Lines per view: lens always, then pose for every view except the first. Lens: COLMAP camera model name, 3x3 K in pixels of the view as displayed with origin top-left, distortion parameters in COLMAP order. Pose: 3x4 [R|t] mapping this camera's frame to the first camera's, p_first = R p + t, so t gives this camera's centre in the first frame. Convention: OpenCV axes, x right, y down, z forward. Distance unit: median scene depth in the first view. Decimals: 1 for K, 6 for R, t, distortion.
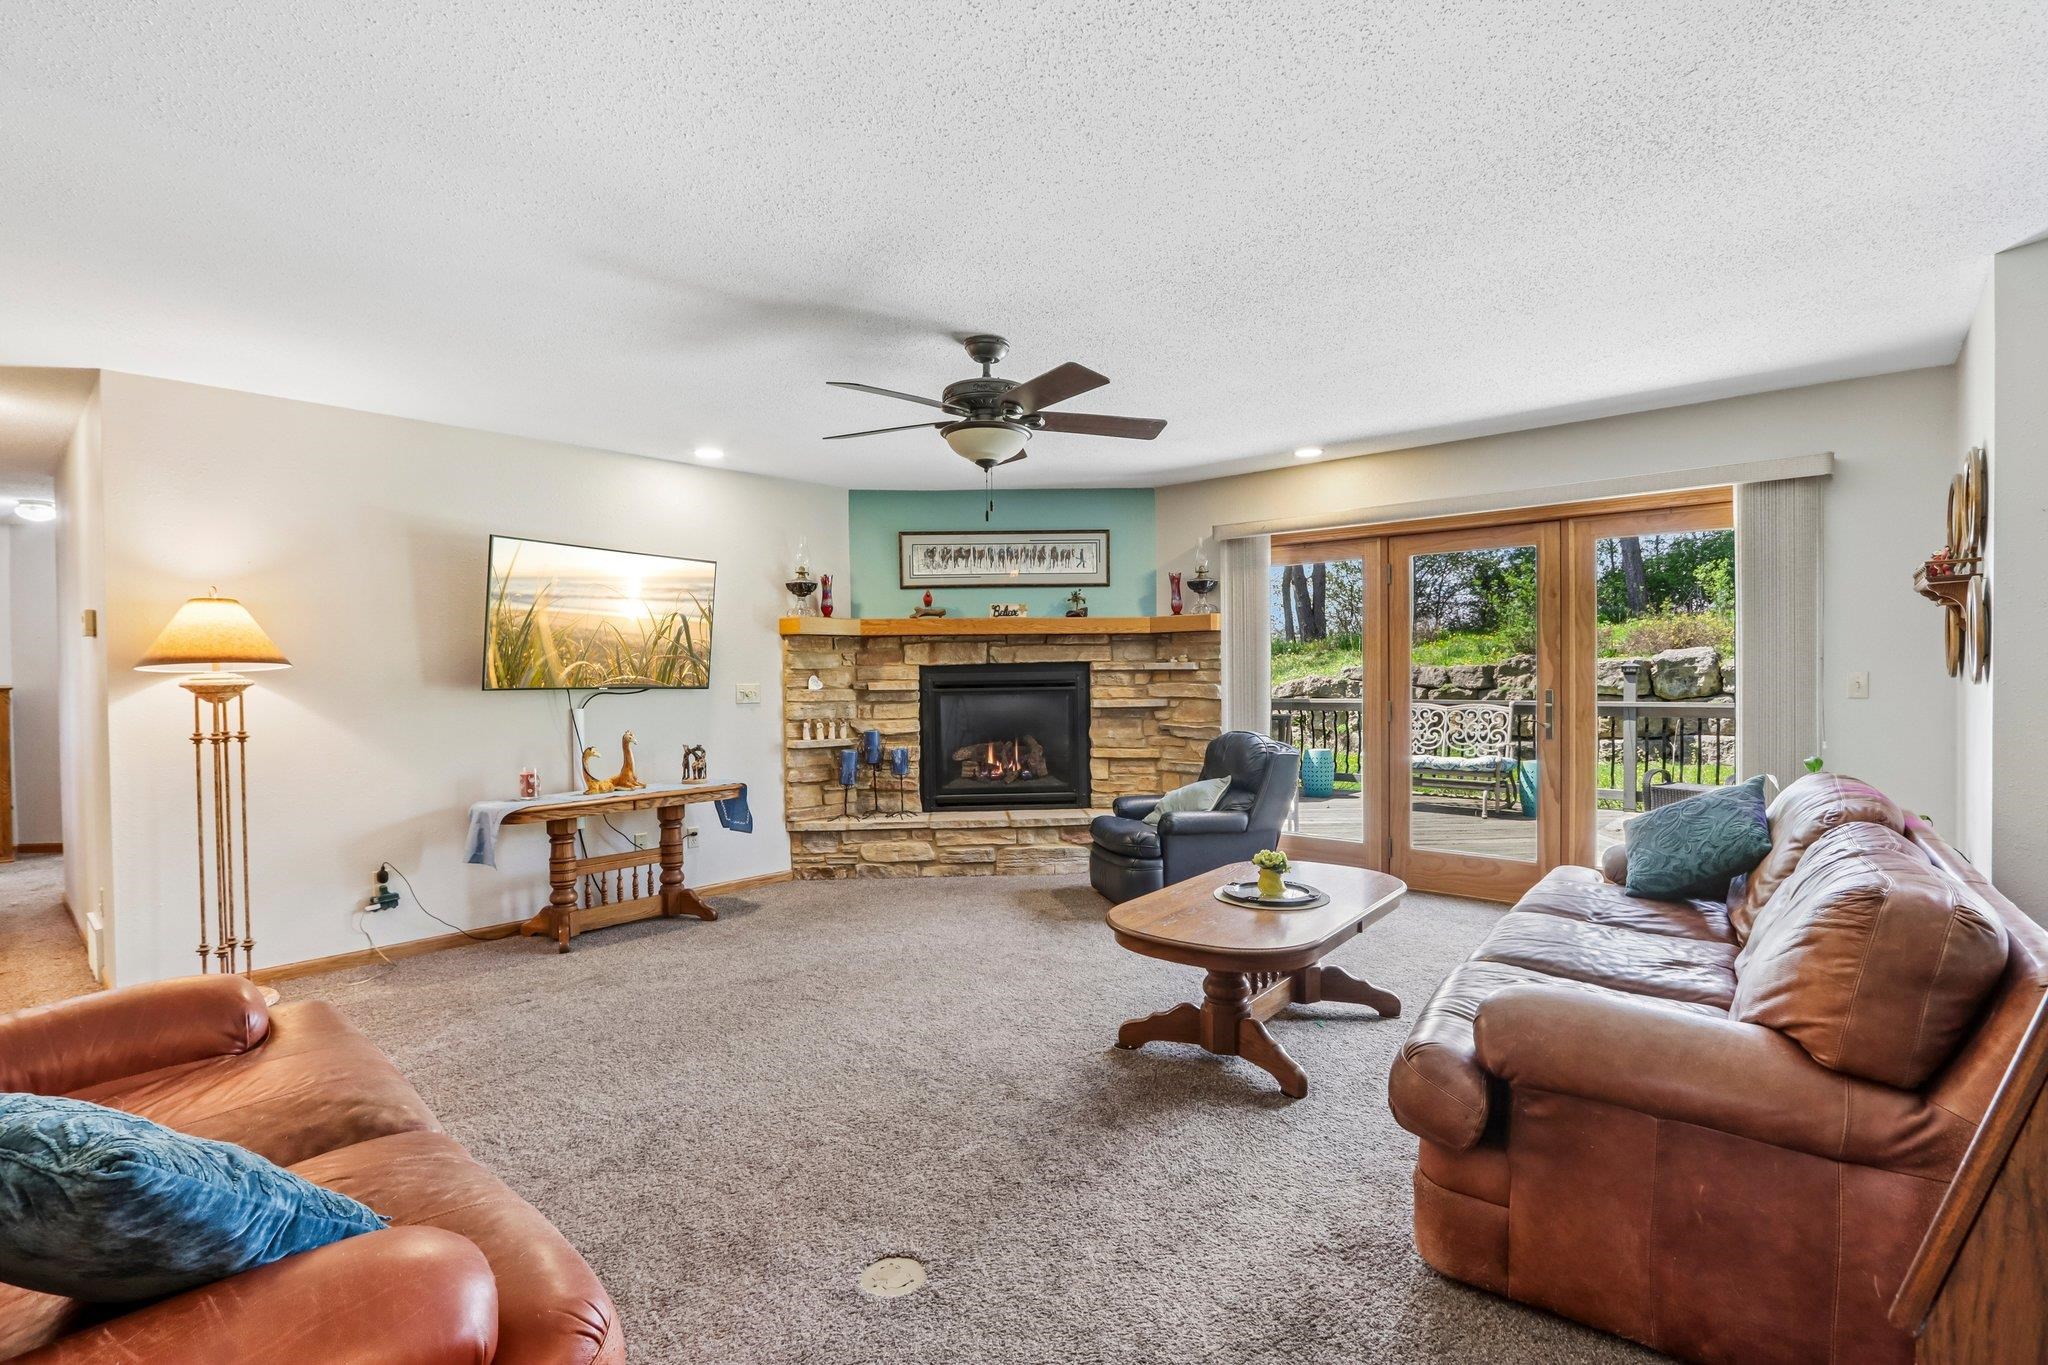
lens RADIAL K [[954.6, 0, 1016.2], [0, 954.6, 687.4], [0, 0, 1]] dist [0.000141, 0.000506]
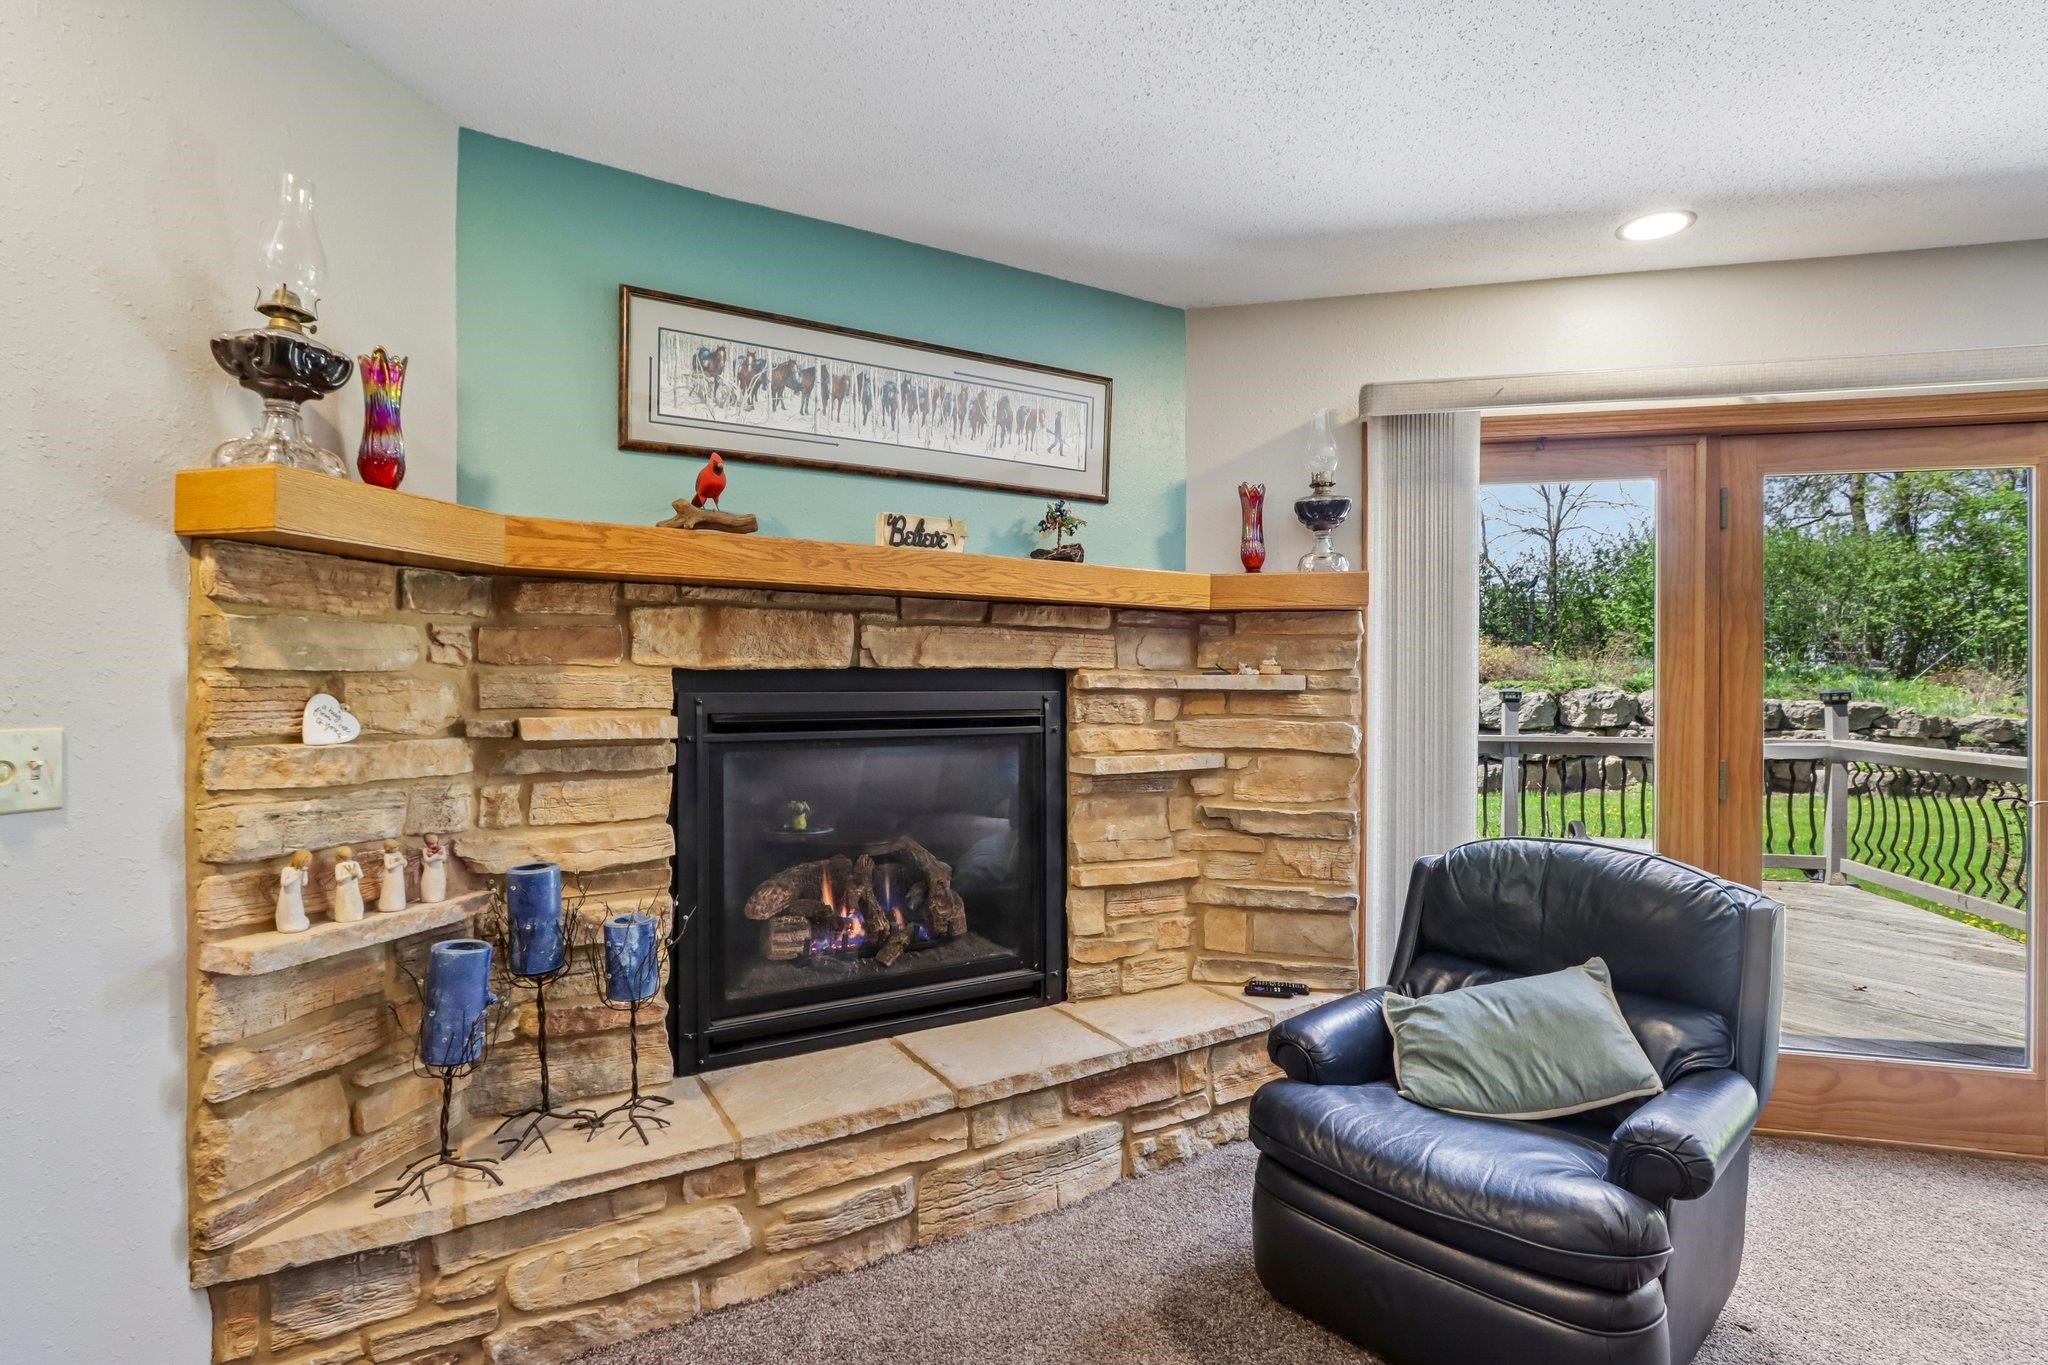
lens RADIAL K [[964.9, 0, 1008.5], [0, 964.9, 685.8], [0, 0, 1]] dist [-0.018756, 0.003940]
pose [[0.893840, 0.015907, 0.448105, -0.152222], [-0.007635, 0.999766, -0.020261, -0.010310], [-0.448322, 0.014689, 0.893751, 0.631695]]
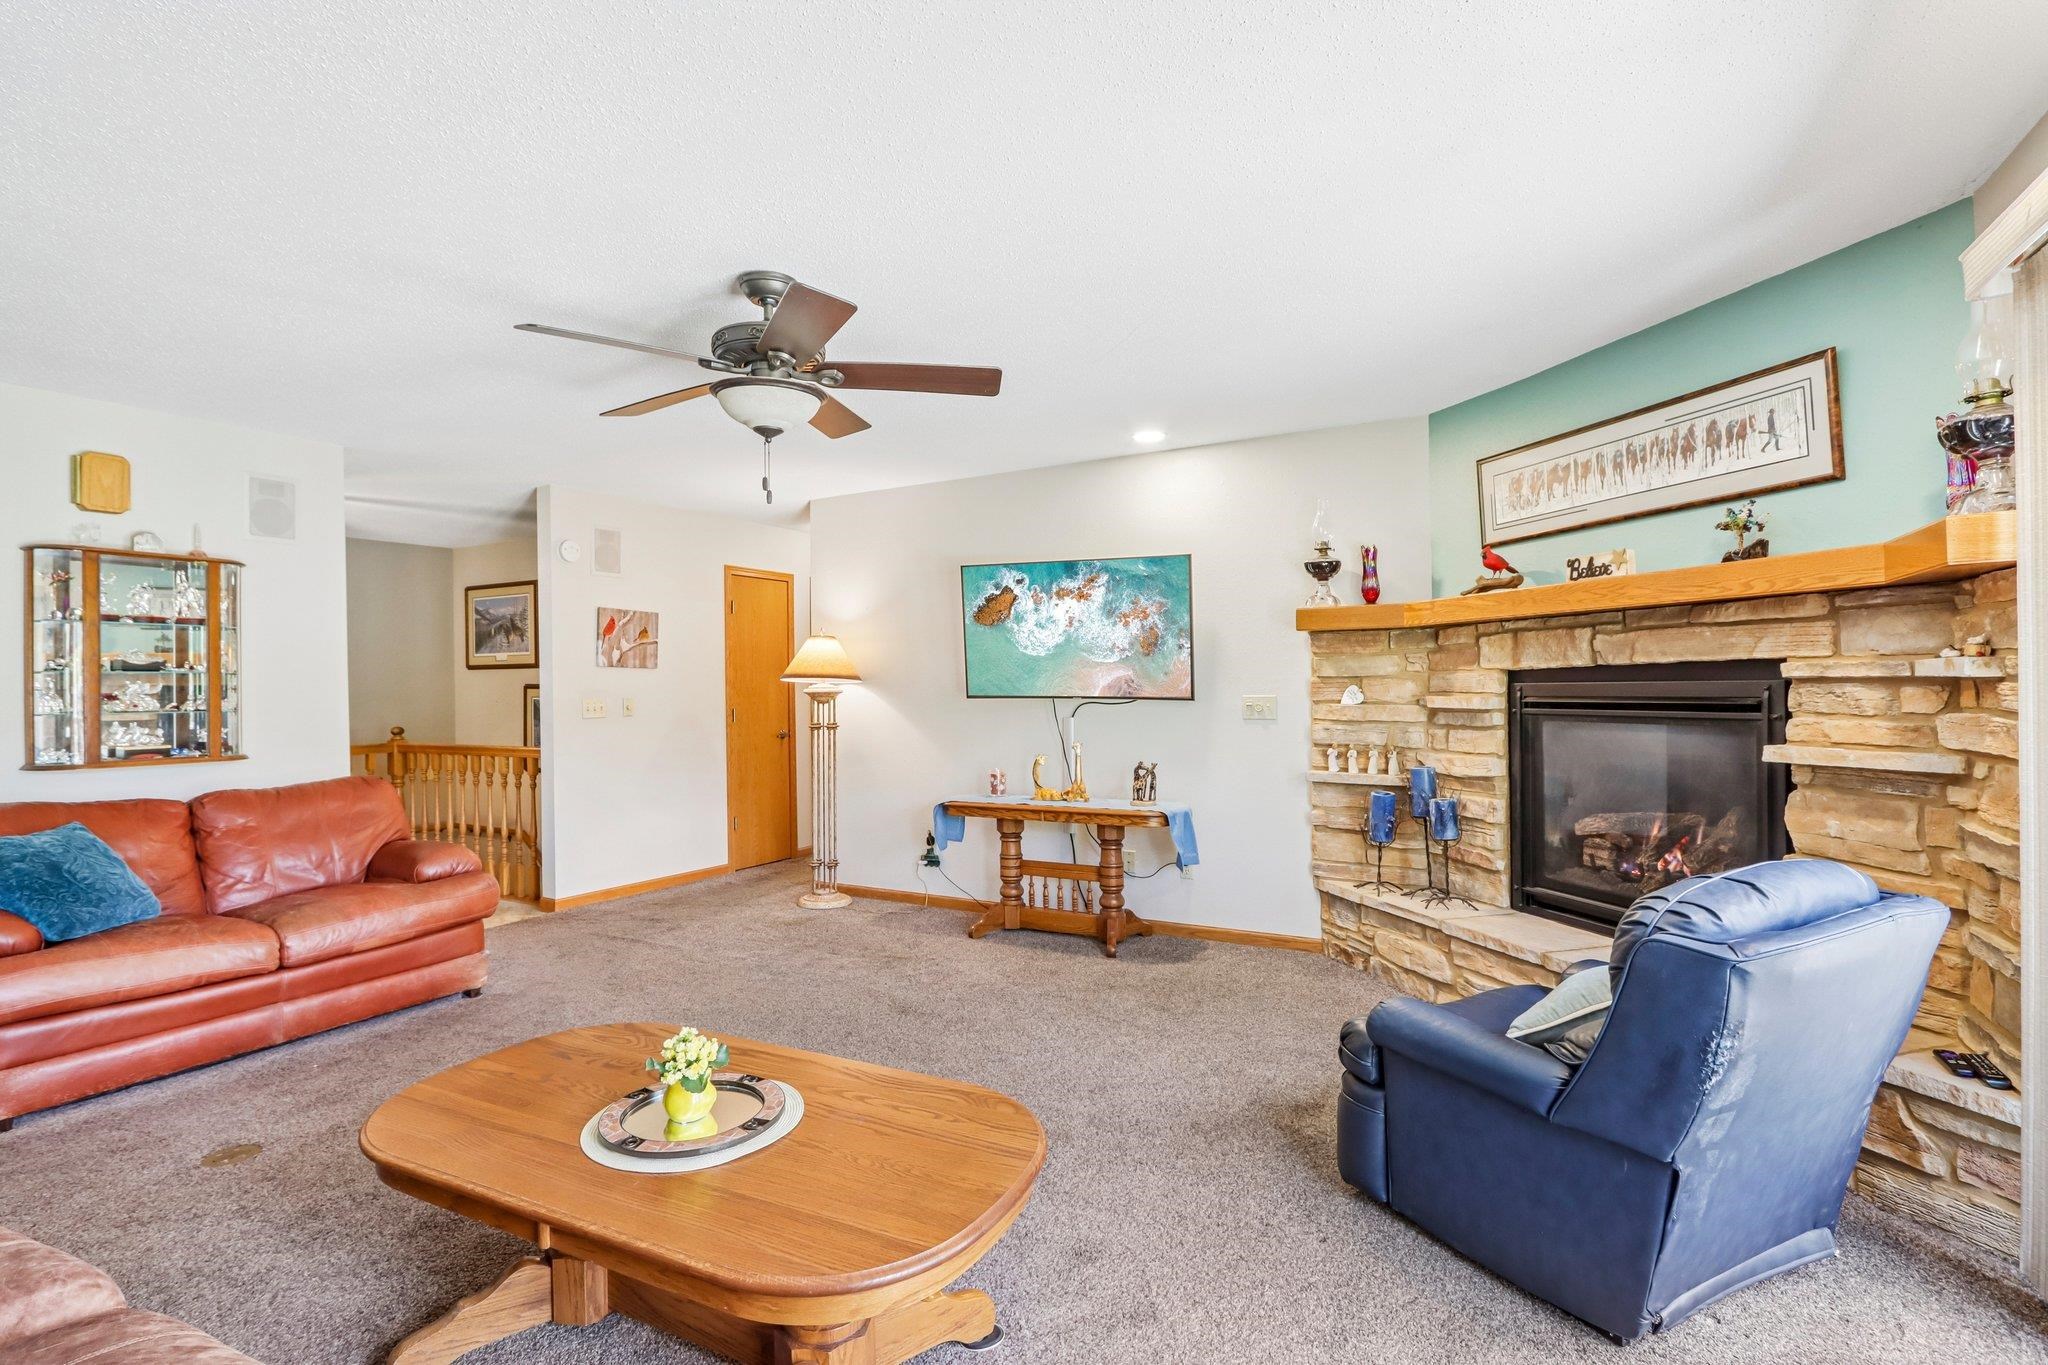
lens RADIAL K [[992.6, 0, 1024.0], [0, 992.6, 682.5], [0, 0, 1]] dist [-0.001120, 0.000521]
pose [[0.218843, 0.006684, -0.975737, 0.462627], [-0.003978, 0.999974, 0.005958, -0.017498], [0.975752, 0.002577, 0.218864, 0.565415]]
